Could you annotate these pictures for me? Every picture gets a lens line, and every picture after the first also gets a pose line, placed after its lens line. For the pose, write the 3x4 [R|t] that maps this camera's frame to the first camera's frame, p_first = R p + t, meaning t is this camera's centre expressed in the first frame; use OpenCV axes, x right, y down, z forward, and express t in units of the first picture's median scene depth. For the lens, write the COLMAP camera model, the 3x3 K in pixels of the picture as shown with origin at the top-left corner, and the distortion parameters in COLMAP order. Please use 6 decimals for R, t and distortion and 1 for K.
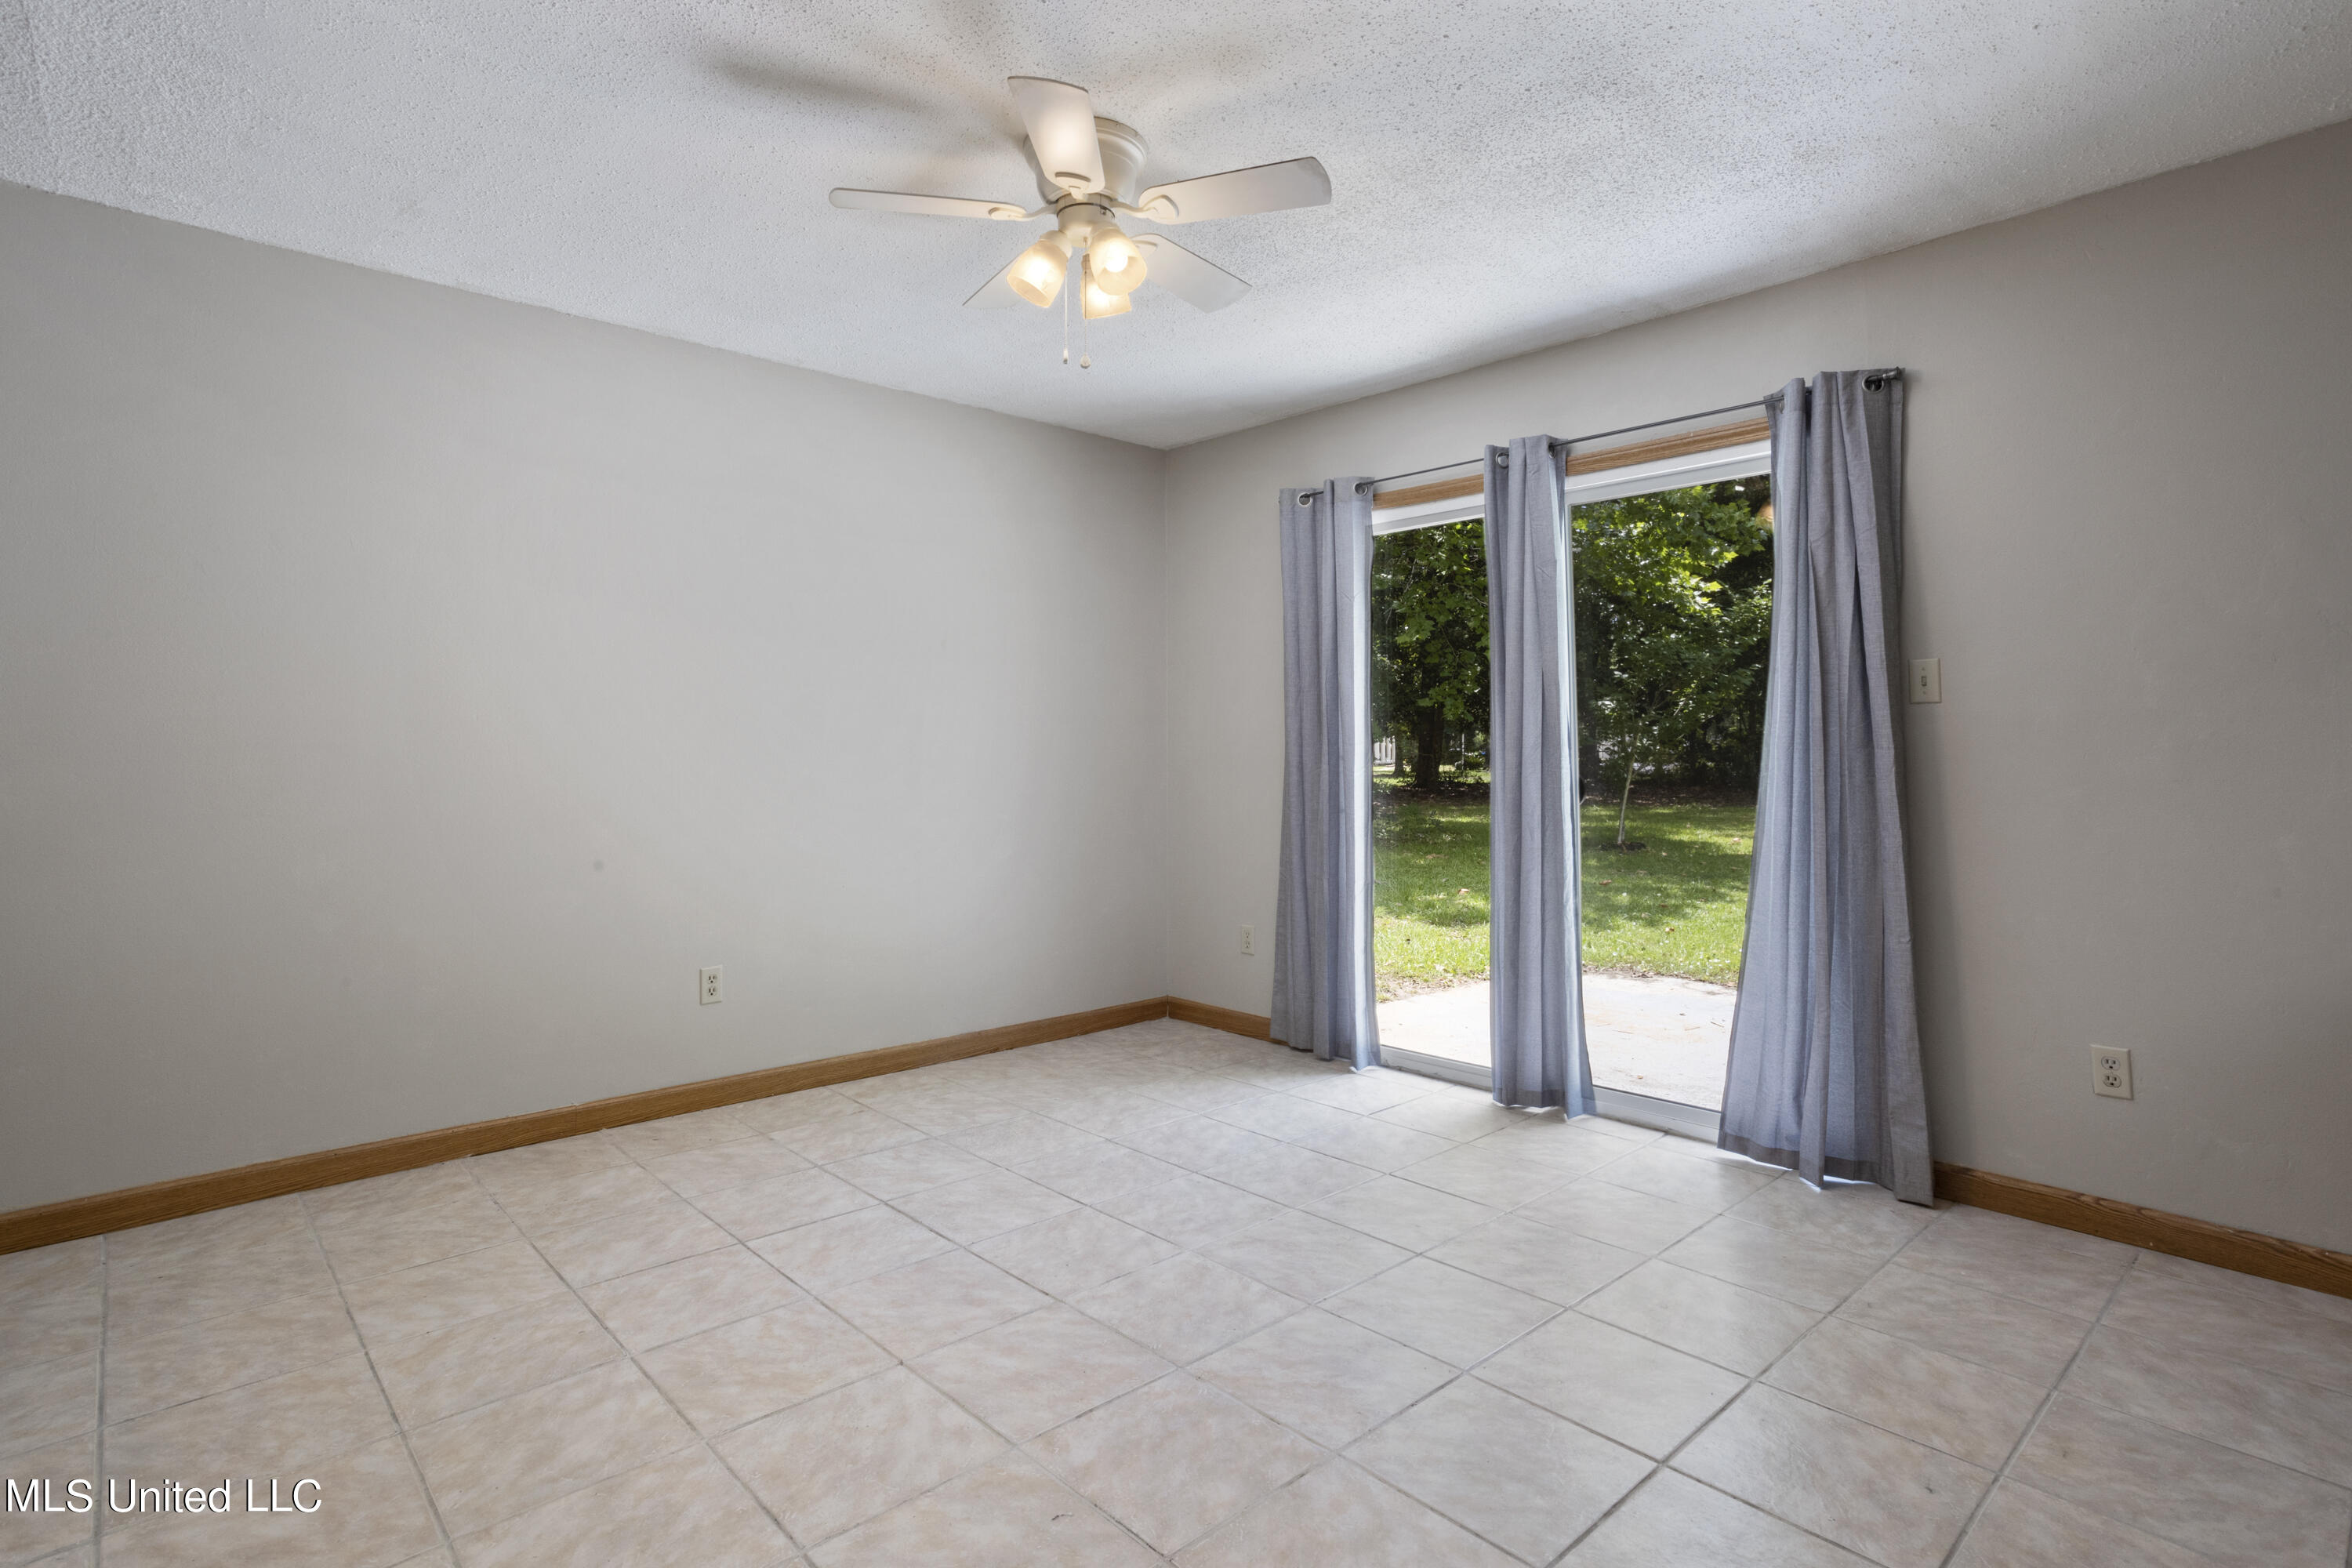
lens RADIAL K [[1170.8, 0, 1167.0], [0, 1170.8, 713.7], [0, 0, 1]] dist [-0.033186, 0.017145]
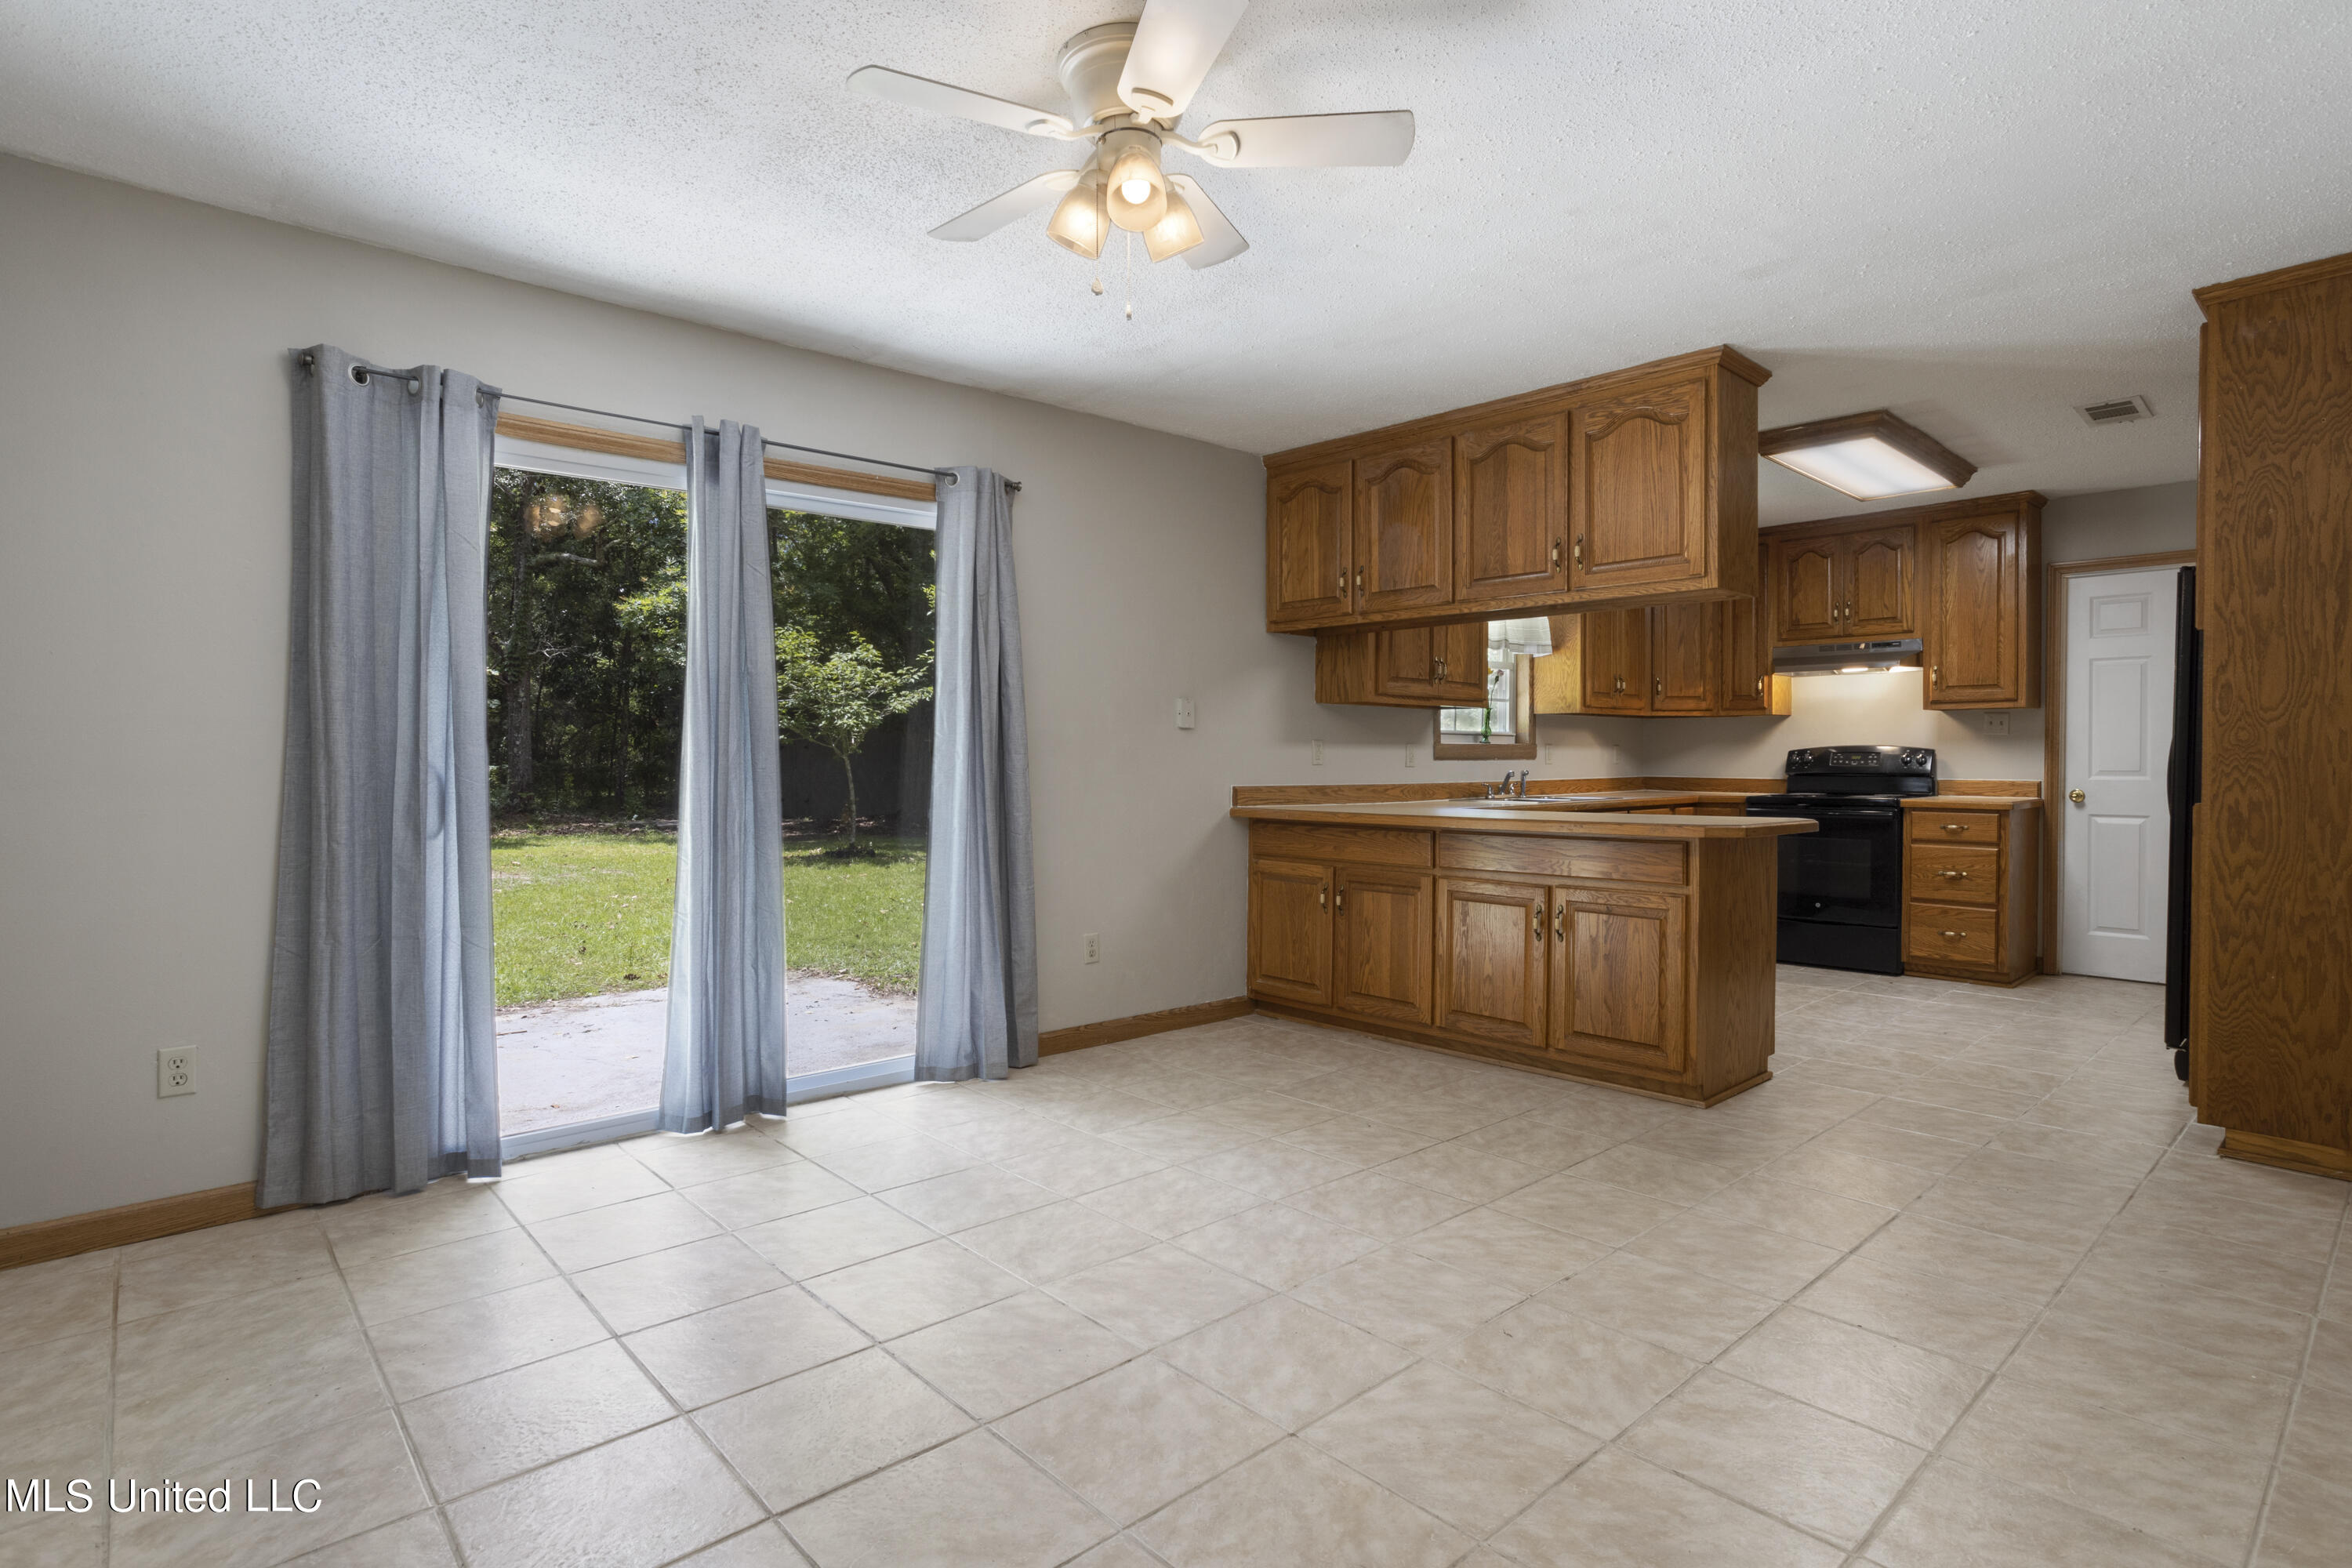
lens RADIAL K [[1182.4, 0, 1174.9], [0, 1182.4, 772.4], [0, 0, 1]] dist [-0.028831, 0.010315]
pose [[0.010164, -0.009032, 0.999908, -0.955365], [-0.033658, 0.999389, 0.009370, 0.038290], [-0.999382, -0.033750, 0.009853, 0.930610]]
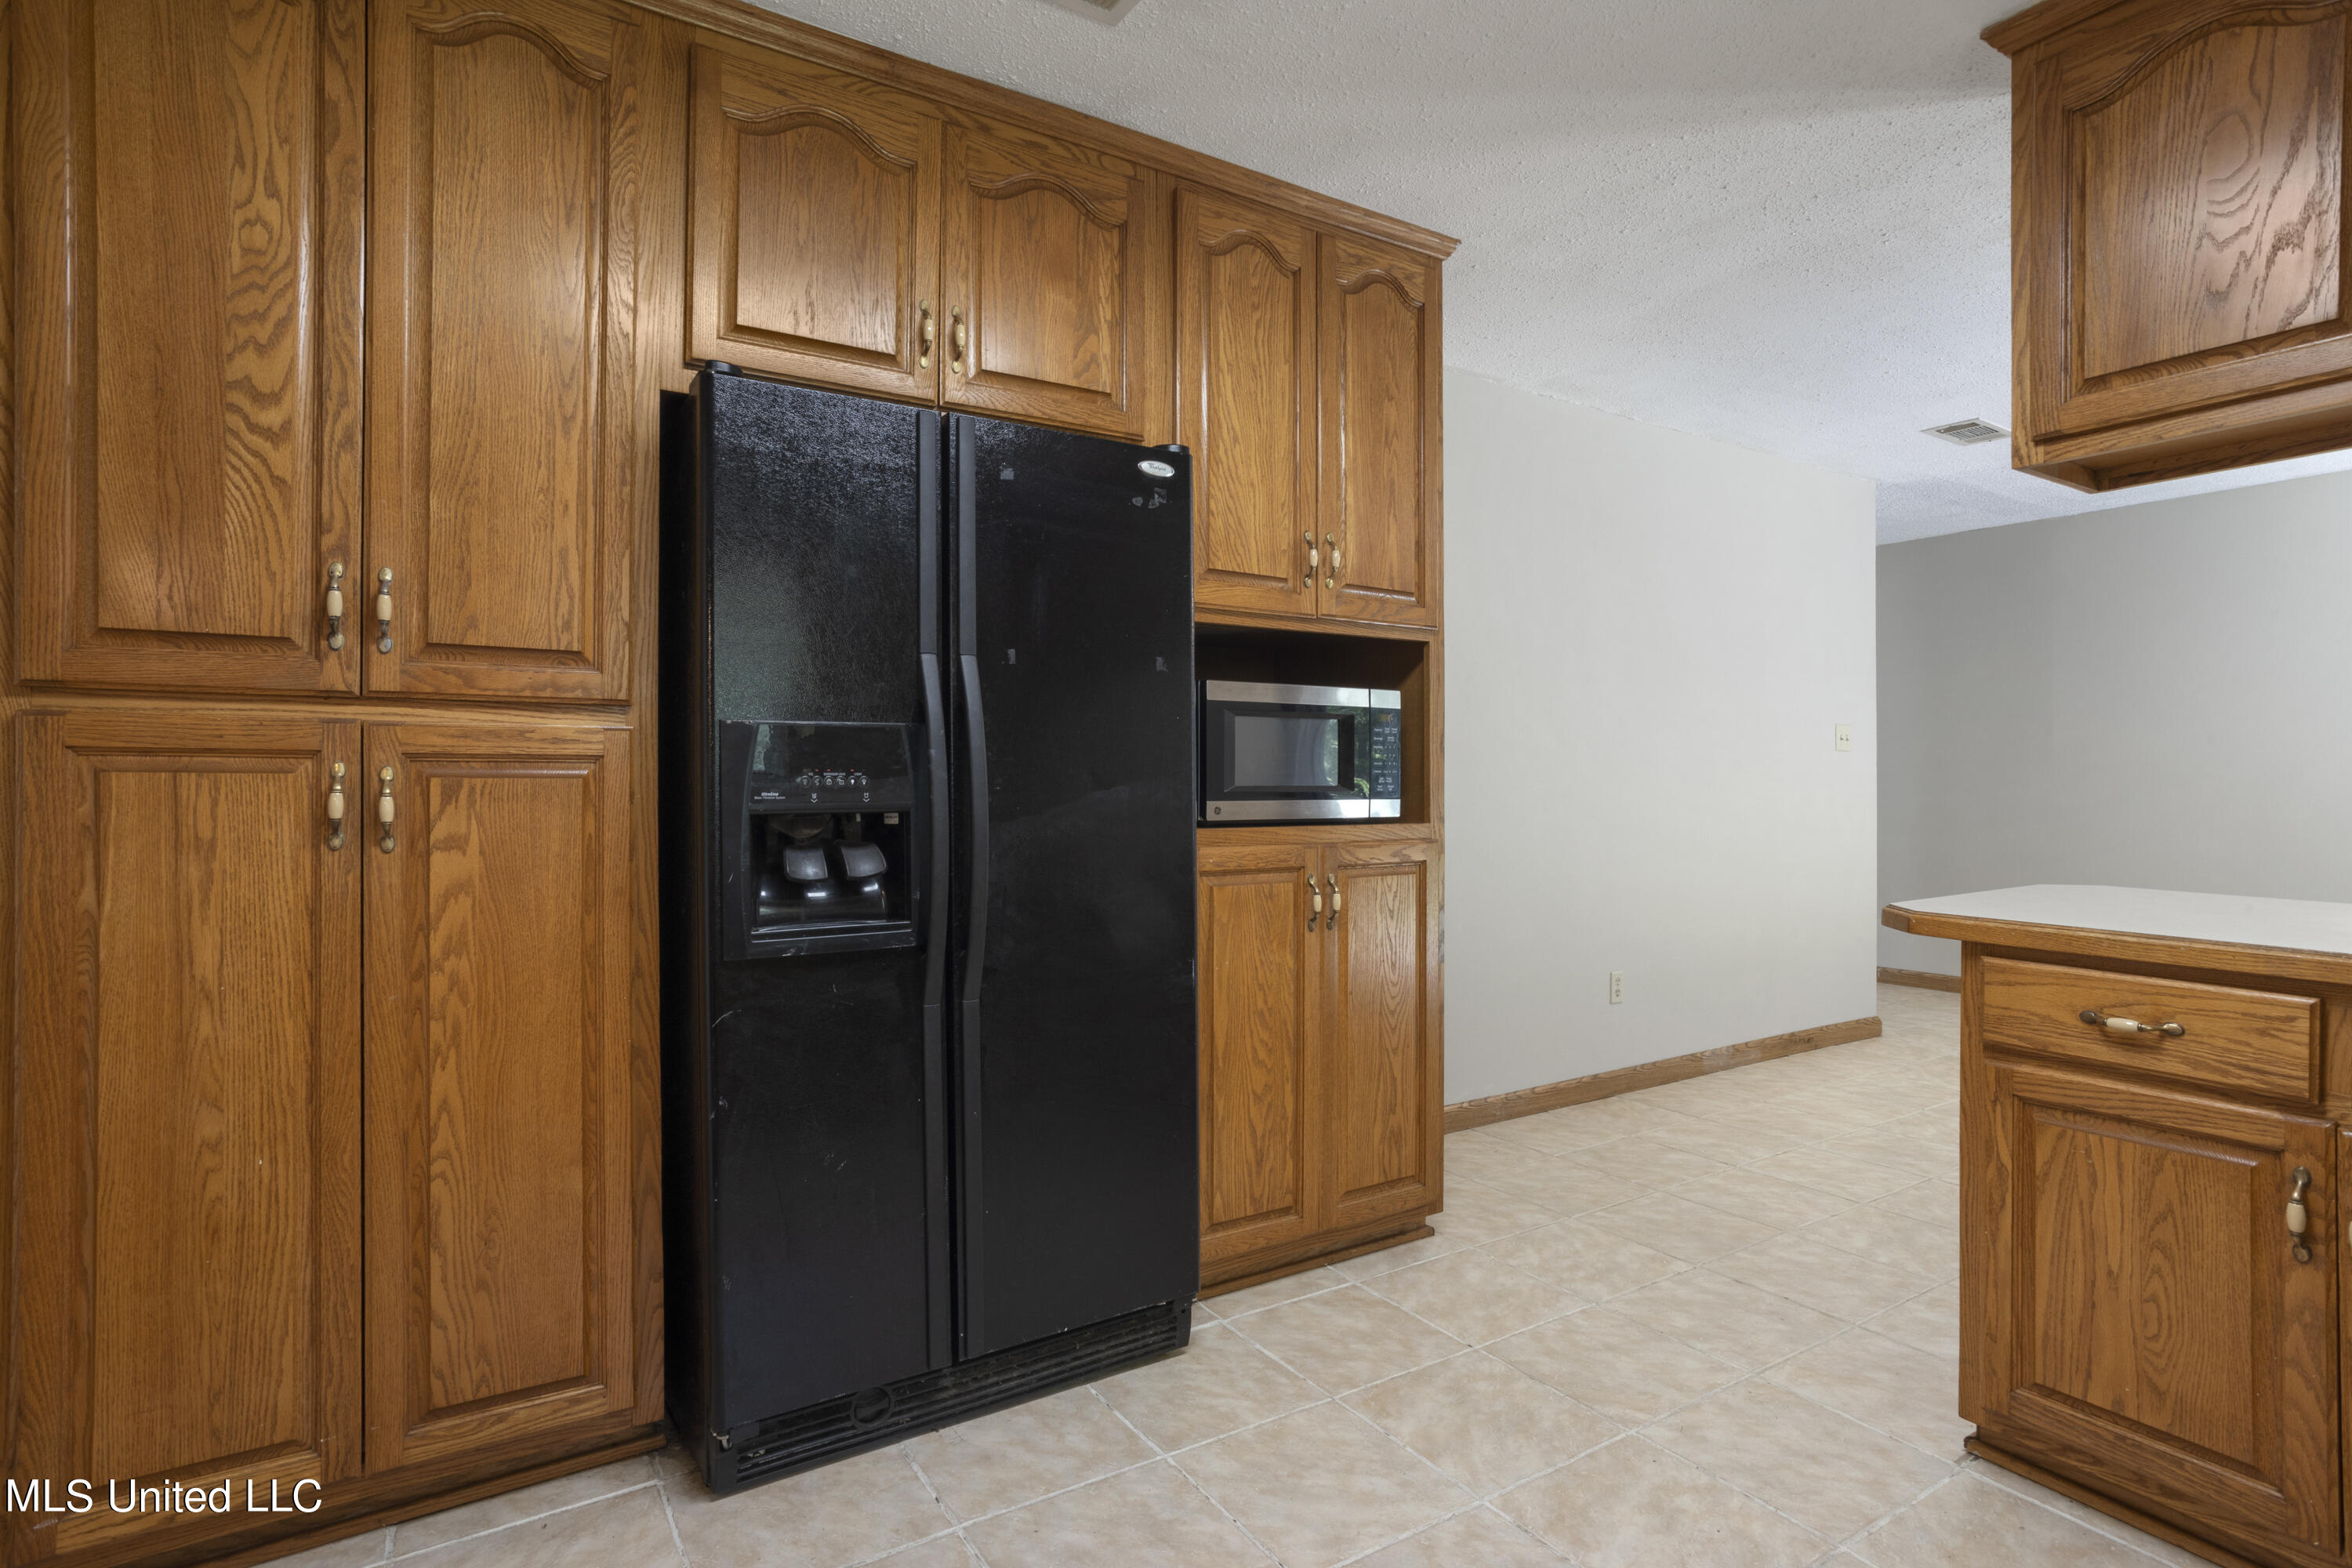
lens RADIAL K [[1182.4, 0, 1181.5], [0, 1182.4, 793.3], [0, 0, 1]] dist [-0.028831, 0.010315]
pose [[-0.177433, 0.010777, -0.984074, 1.520343], [0.034110, 0.999407, 0.004795, -0.010225], [0.983542, -0.032716, -0.177695, -0.254248]]
